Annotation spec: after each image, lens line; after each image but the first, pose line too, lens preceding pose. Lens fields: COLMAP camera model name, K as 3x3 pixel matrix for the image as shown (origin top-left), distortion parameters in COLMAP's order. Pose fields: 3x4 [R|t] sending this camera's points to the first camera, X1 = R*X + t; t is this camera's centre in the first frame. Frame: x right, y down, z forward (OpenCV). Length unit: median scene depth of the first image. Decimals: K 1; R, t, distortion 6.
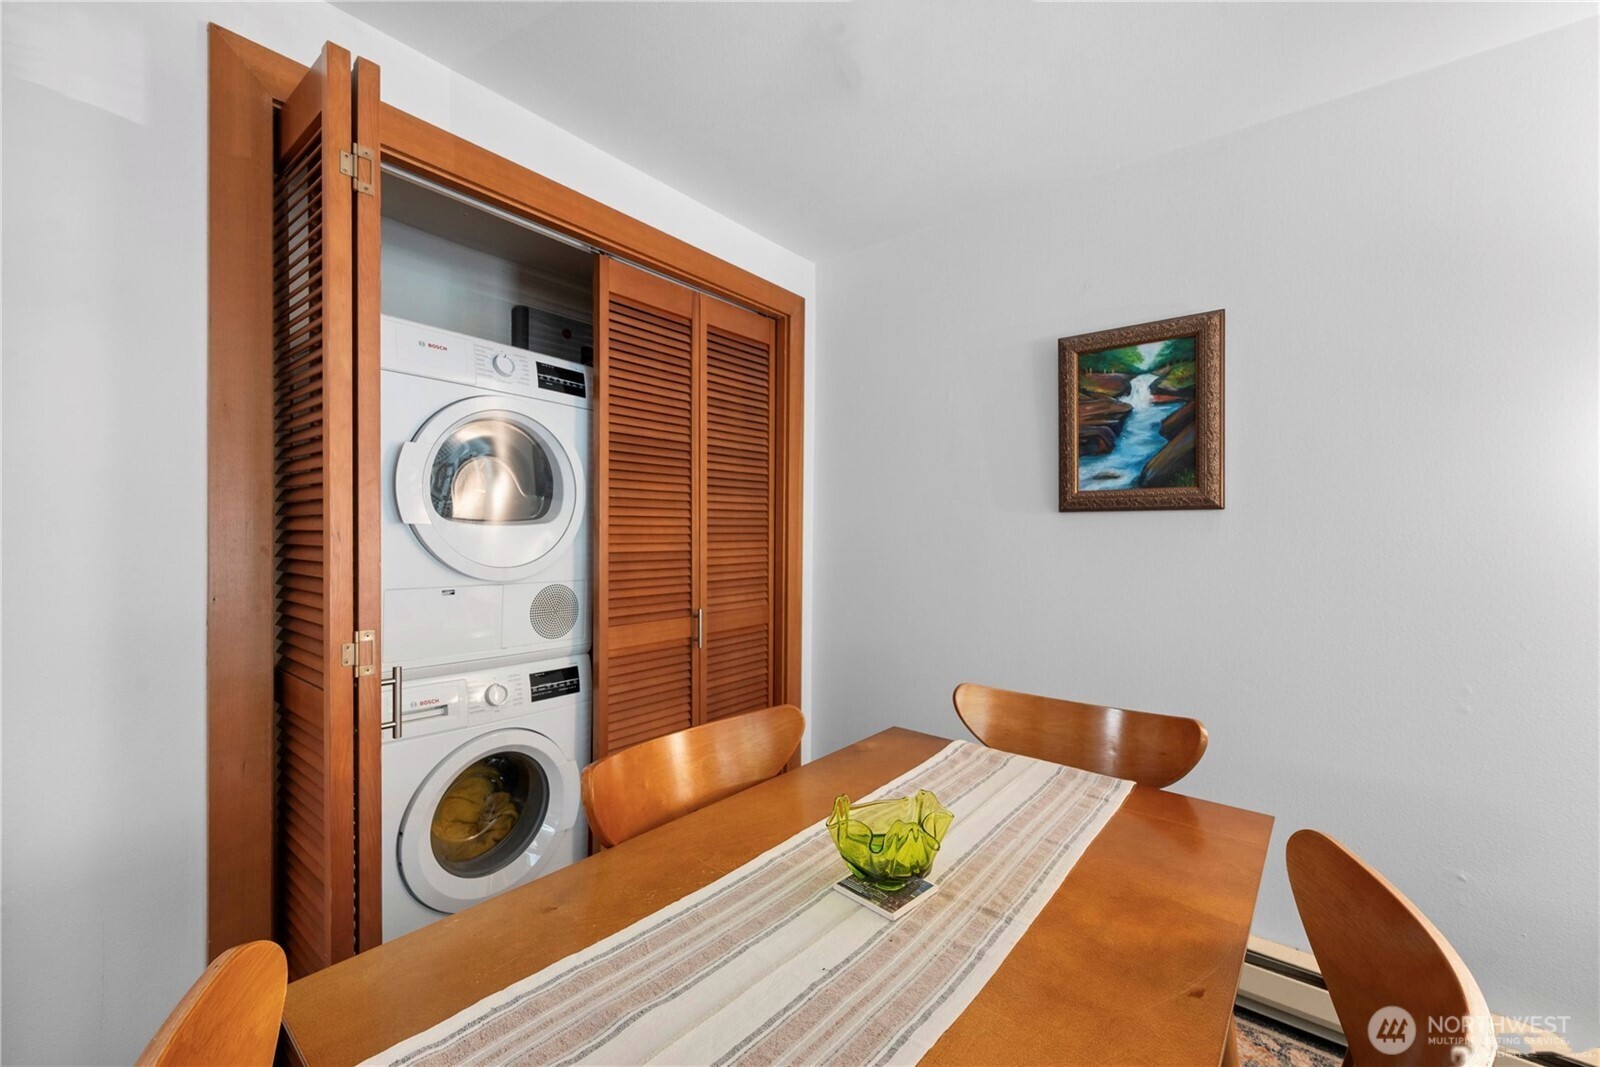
lens RADIAL K [[643.0, 0, 794.5], [0, 643.0, 537.1], [0, 0, 1]] dist [-0.000969, -0.000133]
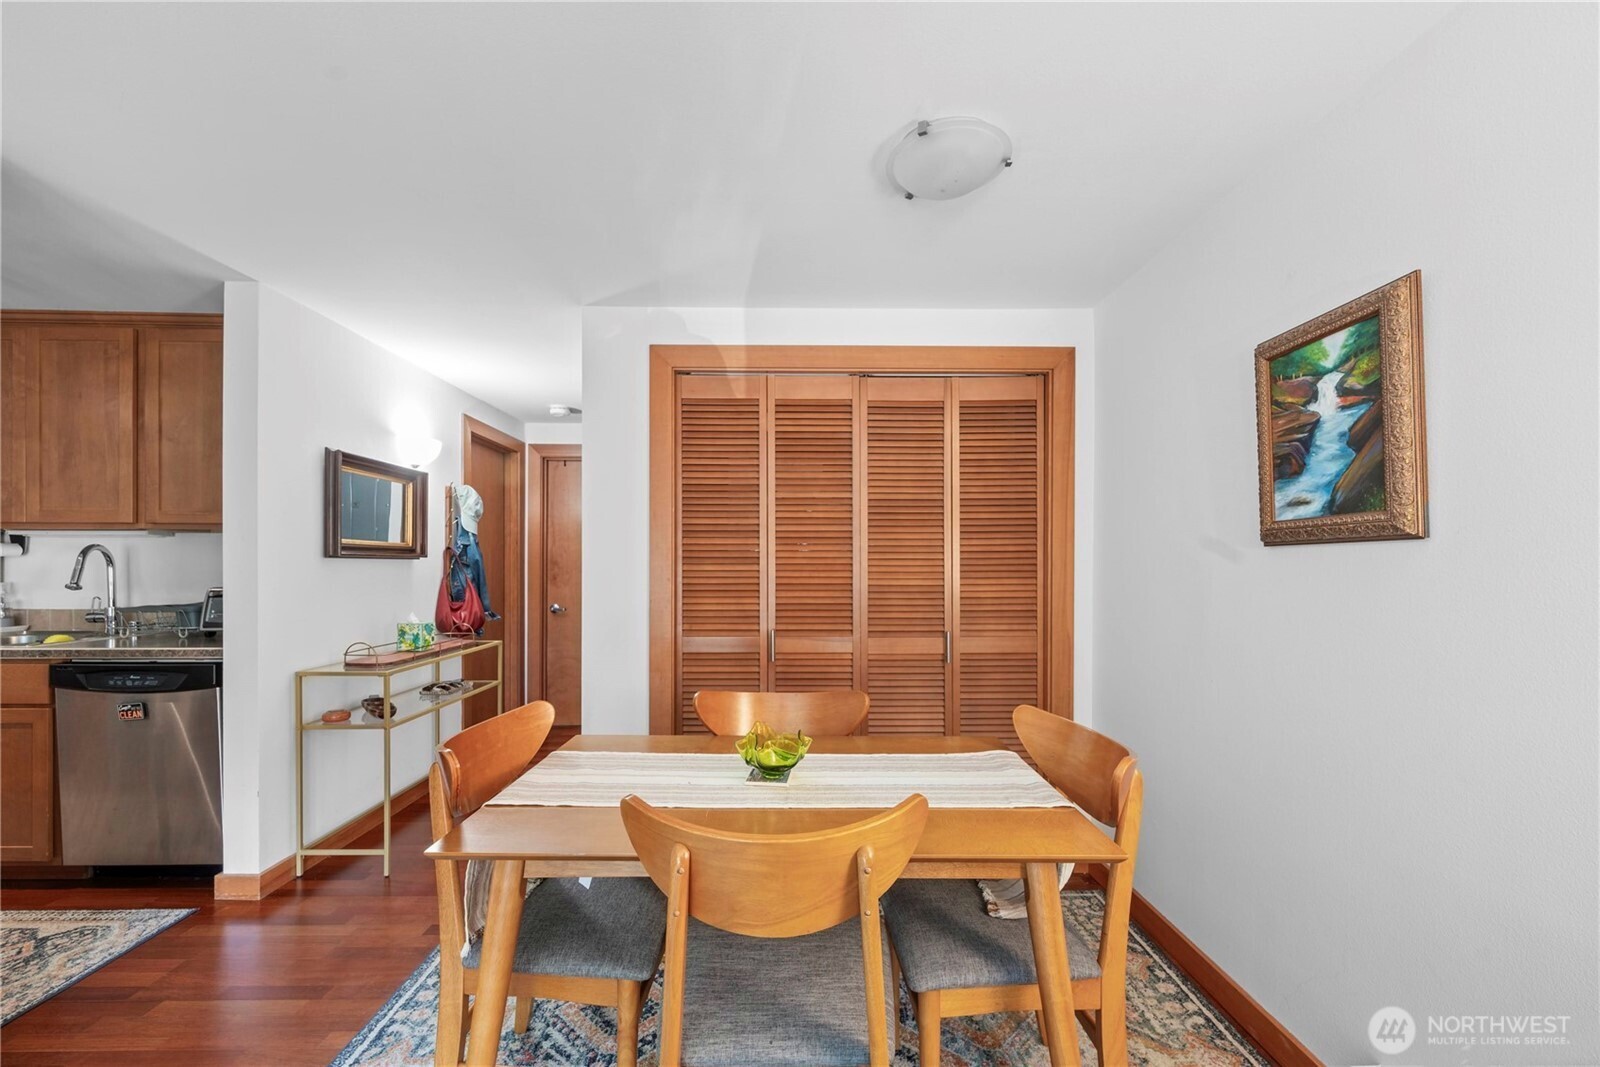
lens RADIAL K [[641.7, 0, 796.5], [0, 641.7, 570.4], [0, 0, 1]] dist [0.000859, -0.000040]
pose [[0.640262, -0.001793, -0.768154, 0.710923], [-0.001596, 0.999992, -0.003664, -0.002764], [0.768155, 0.003572, 0.640254, -0.024243]]
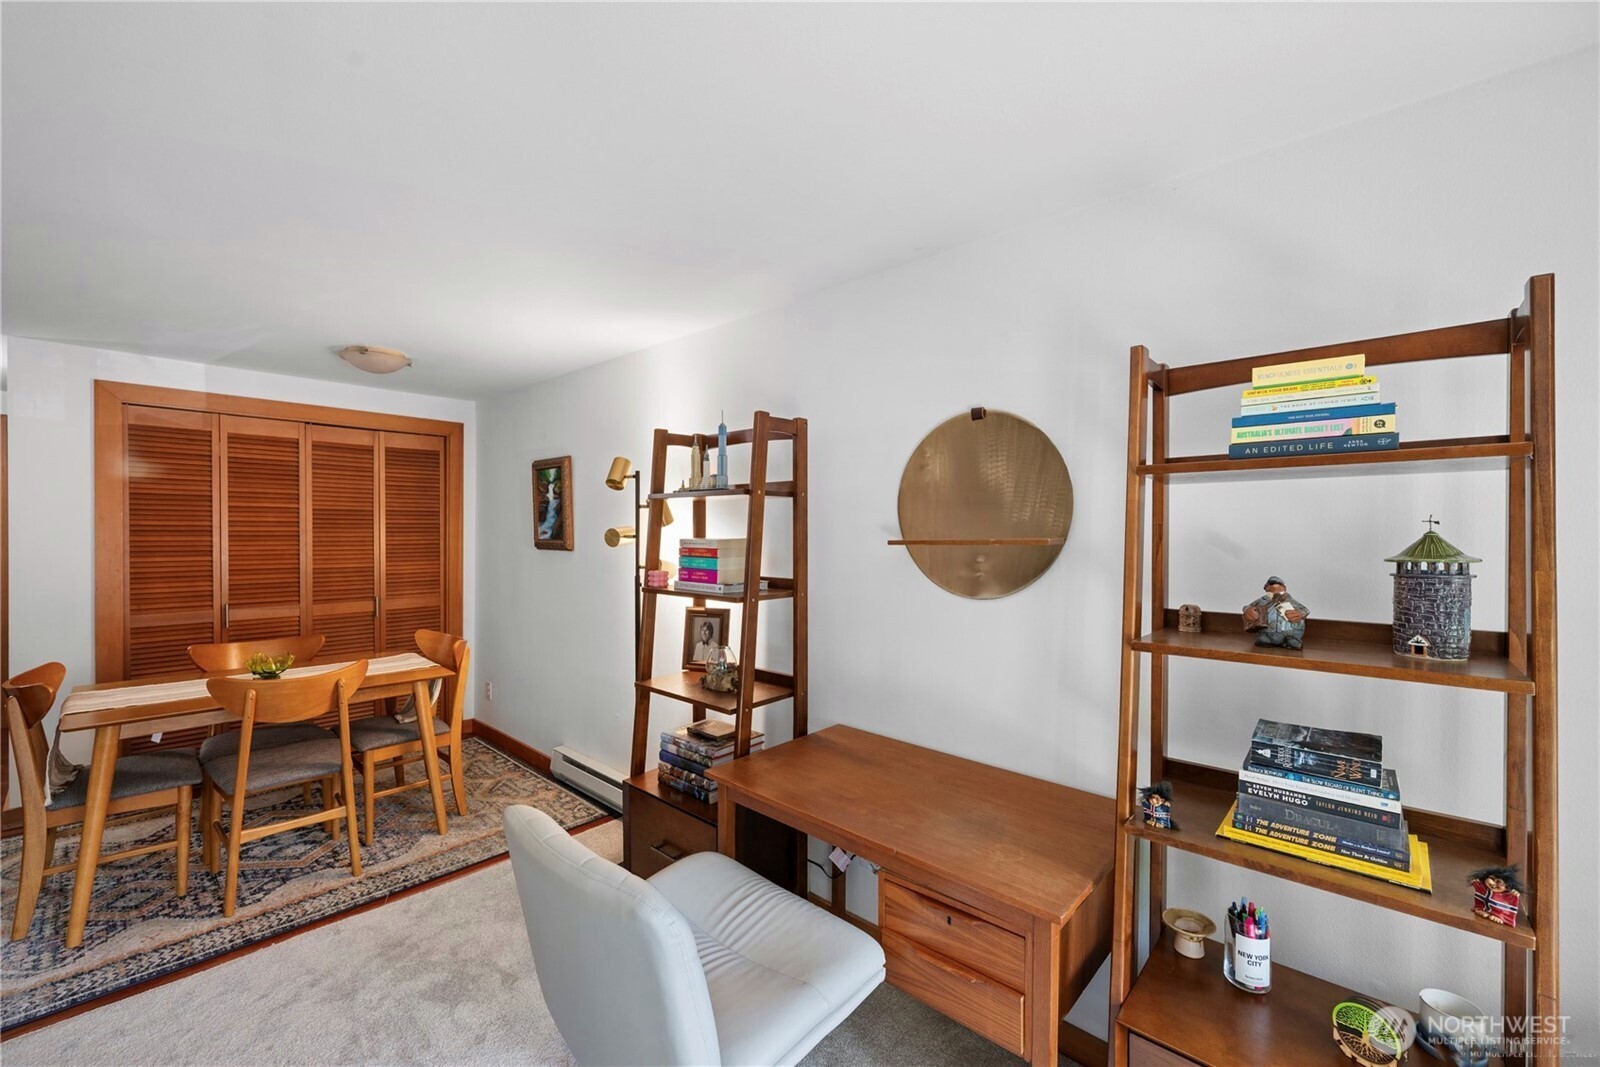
lens RADIAL K [[643.0, 0, 794.5], [0, 643.0, 537.1], [0, 0, 1]] dist [-0.000969, -0.000133]
pose [[0.997827, 0.004289, -0.065753, 1.406090], [-0.003958, 0.999979, 0.005167, -0.093807], [0.065774, -0.004896, 0.997823, -0.958400]]
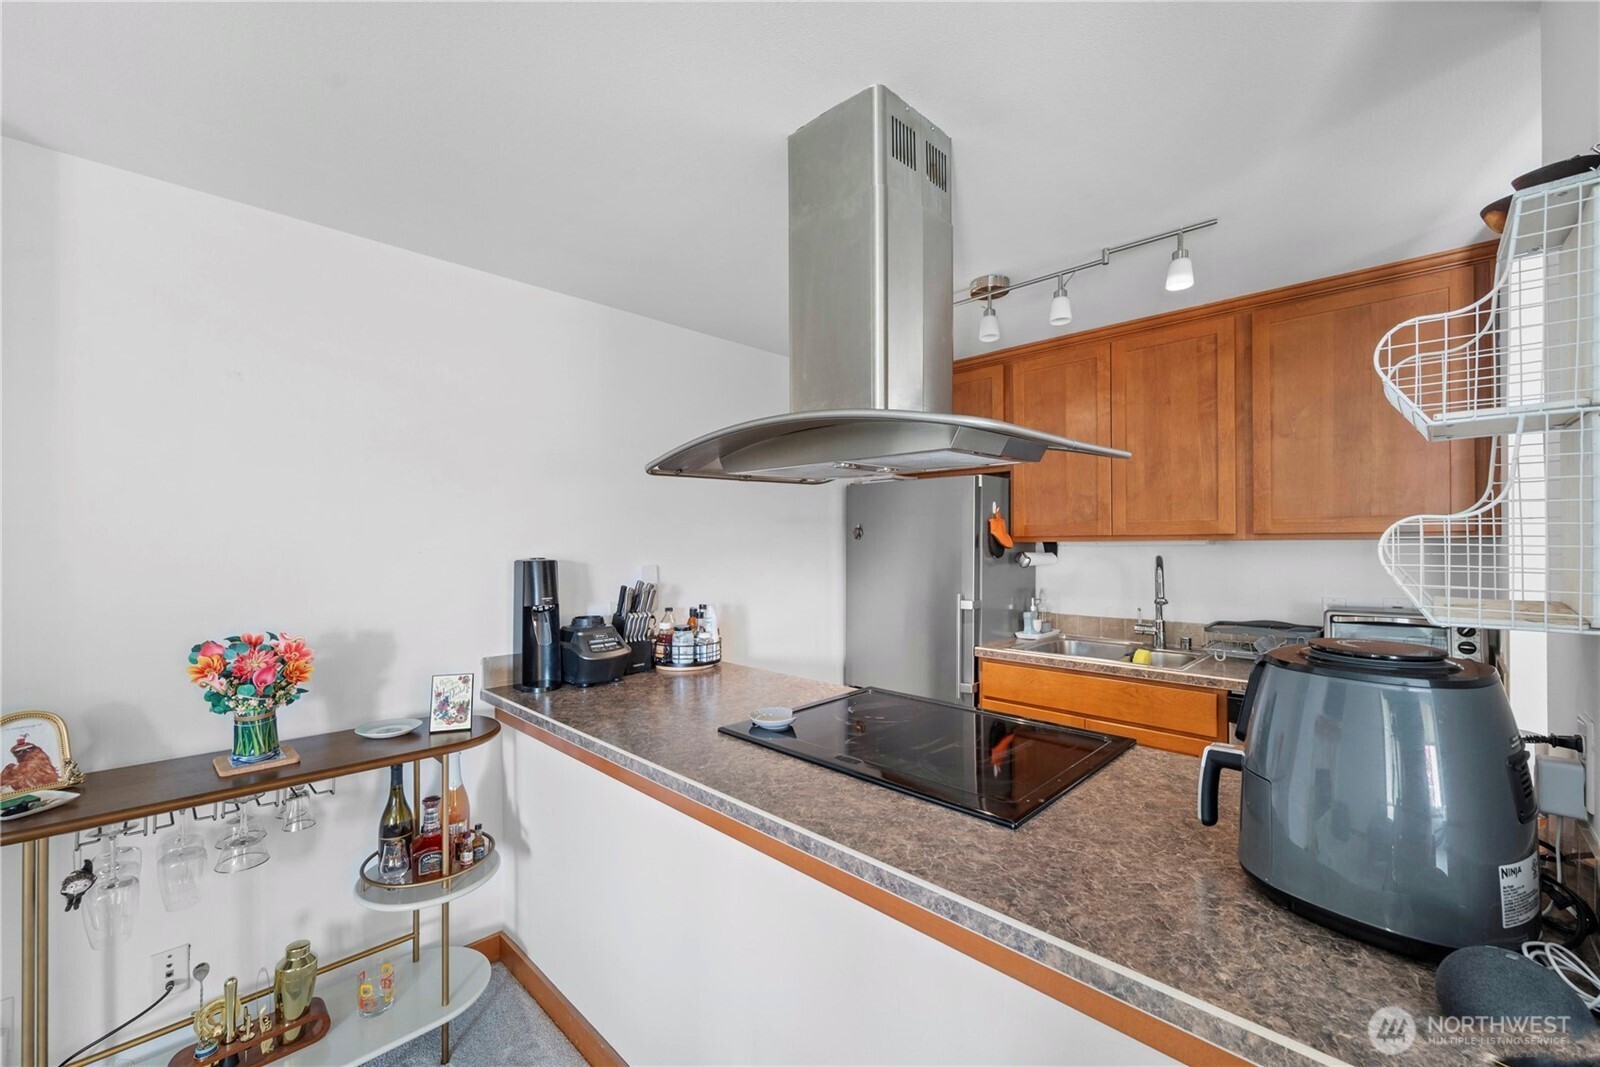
lens RADIAL K [[640.4, 0, 793.1], [0, 640.4, 543.7], [0, 0, 1]] dist [0.001646, -0.000051]
pose [[-0.106296, -0.000546, -0.994334, 0.010477], [0.004380, 0.999990, -0.001017, -0.096398], [0.994325, -0.004463, -0.106293, -1.004053]]
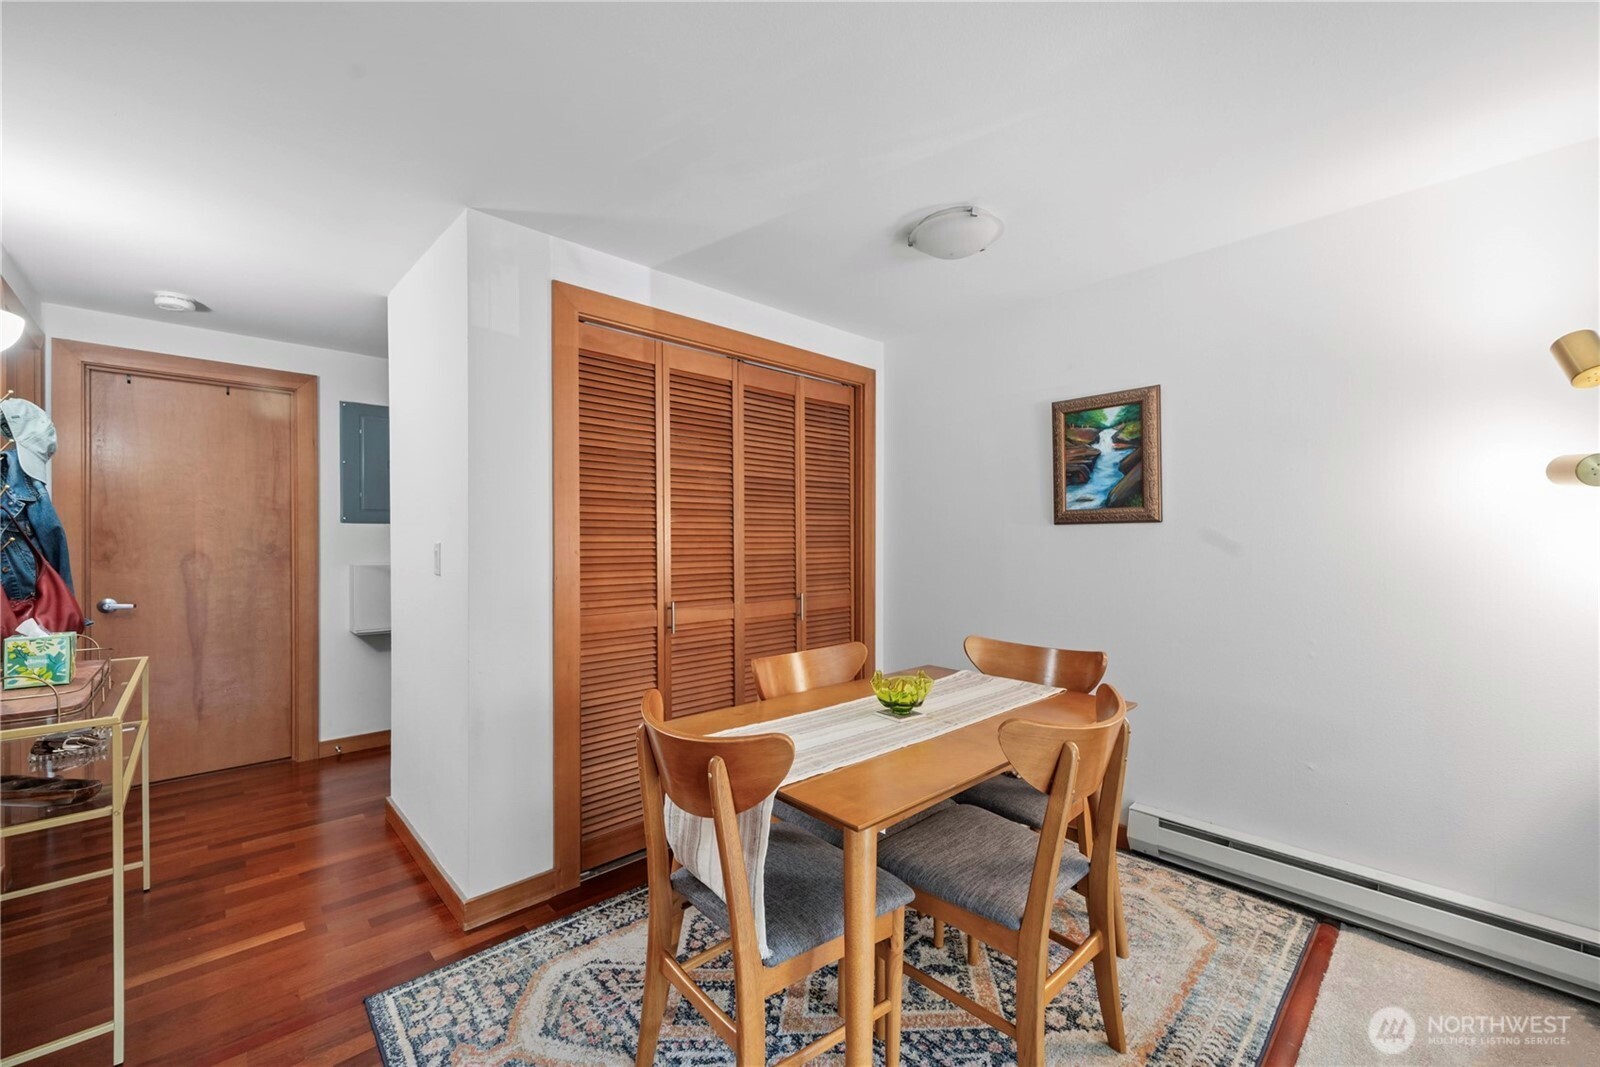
lens RADIAL K [[640.4, 0, 793.1], [0, 640.4, 543.7], [0, 0, 1]] dist [0.001646, -0.000051]
pose [[0.989908, -0.007706, -0.141502, 0.046079], [0.007595, 0.999970, -0.001320, 0.000373], [0.141508, 0.000232, 0.989937, -0.502281]]
